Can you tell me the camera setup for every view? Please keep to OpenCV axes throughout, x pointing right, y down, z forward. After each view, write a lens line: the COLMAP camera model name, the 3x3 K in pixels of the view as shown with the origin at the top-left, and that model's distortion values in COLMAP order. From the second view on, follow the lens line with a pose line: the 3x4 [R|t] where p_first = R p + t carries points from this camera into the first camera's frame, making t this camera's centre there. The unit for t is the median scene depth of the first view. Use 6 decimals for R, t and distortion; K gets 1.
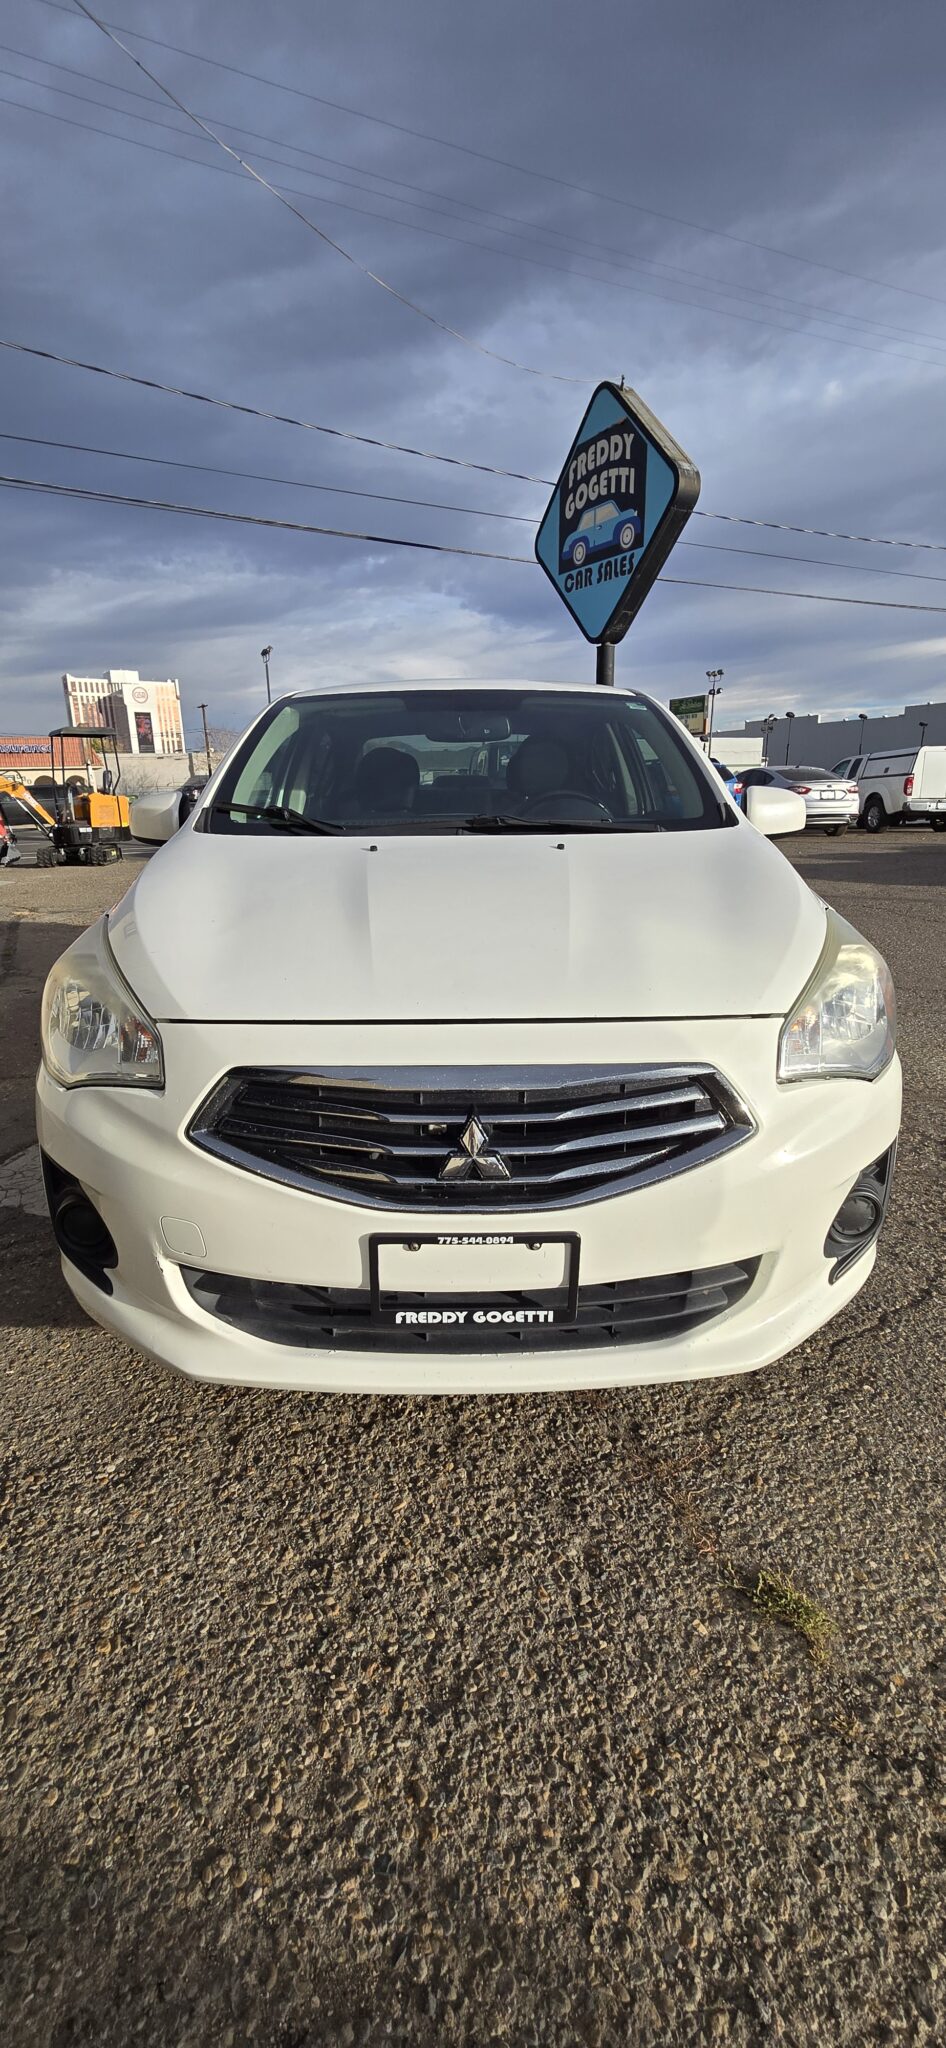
lens RADIAL K [[840.8, 0, 468.7], [0, 840.8, 1023.3], [0, 0, 1]] dist [-0.004527, 0.002426]
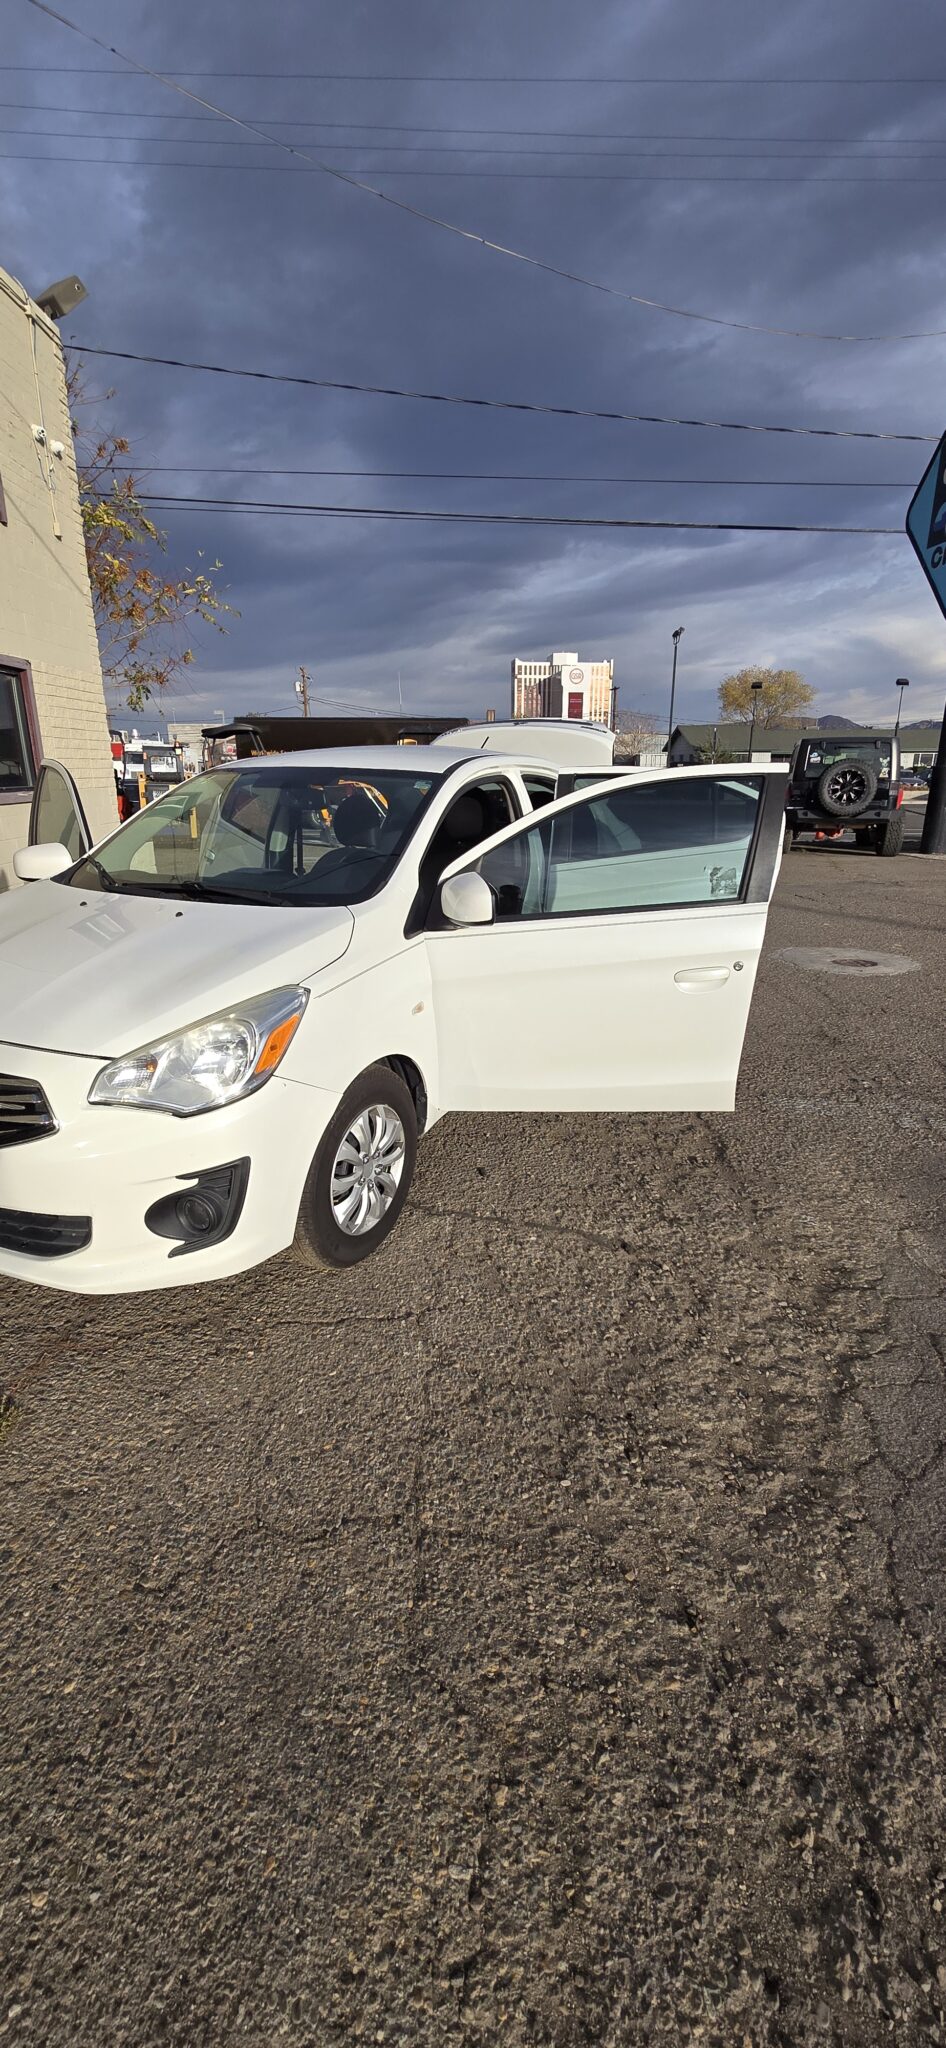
lens RADIAL K [[840.8, 0, 467.1], [0, 840.8, 1020.2], [0, 0, 1]] dist [-0.004527, 0.002426]
pose [[0.884747, 0.145256, -0.442859, 1.443308], [-0.134920, 0.989331, 0.054954, -0.221235], [0.446116, 0.011130, 0.894906, -0.029703]]
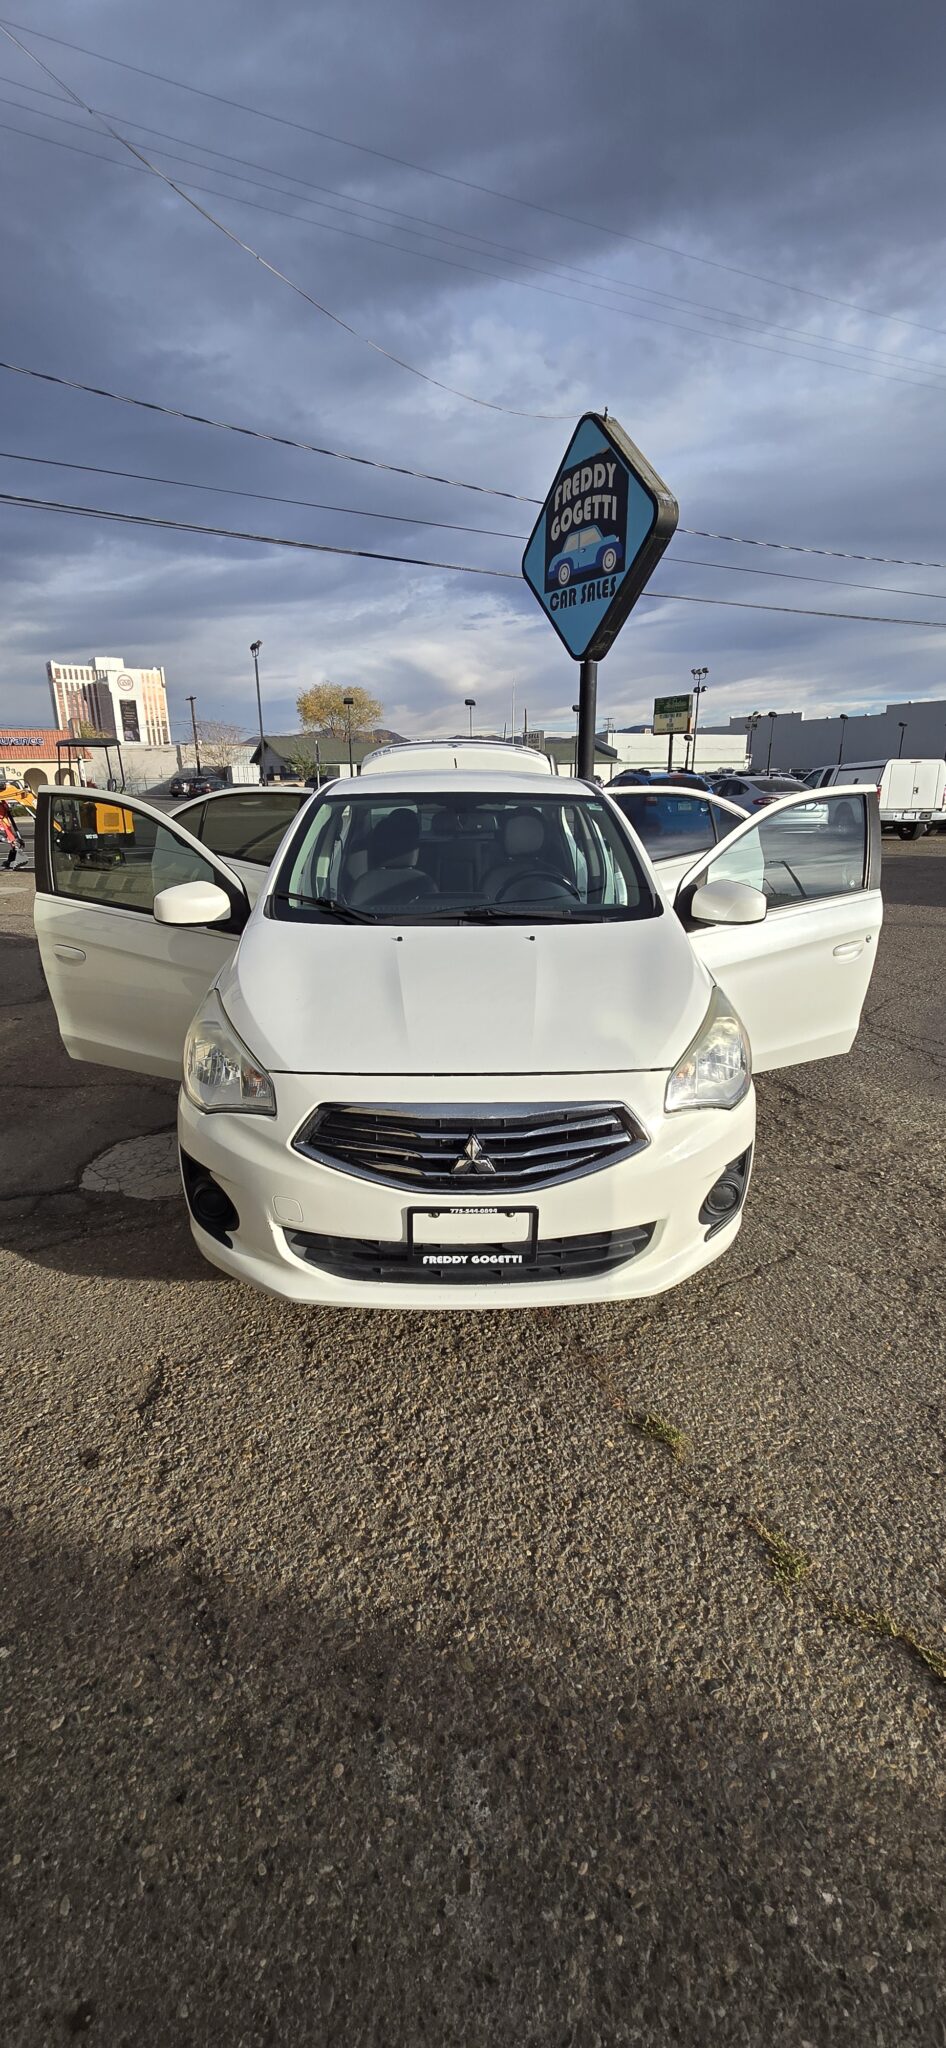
lens RADIAL K [[840.8, 0, 460.0], [0, 840.8, 1035.9], [0, 0, 1]] dist [-0.004527, 0.002426]
pose [[0.999978, 0.002654, 0.006025, -0.024435], [-0.002817, 0.999625, 0.027235, -0.104061], [-0.005951, -0.027252, 0.999611, -0.519982]]
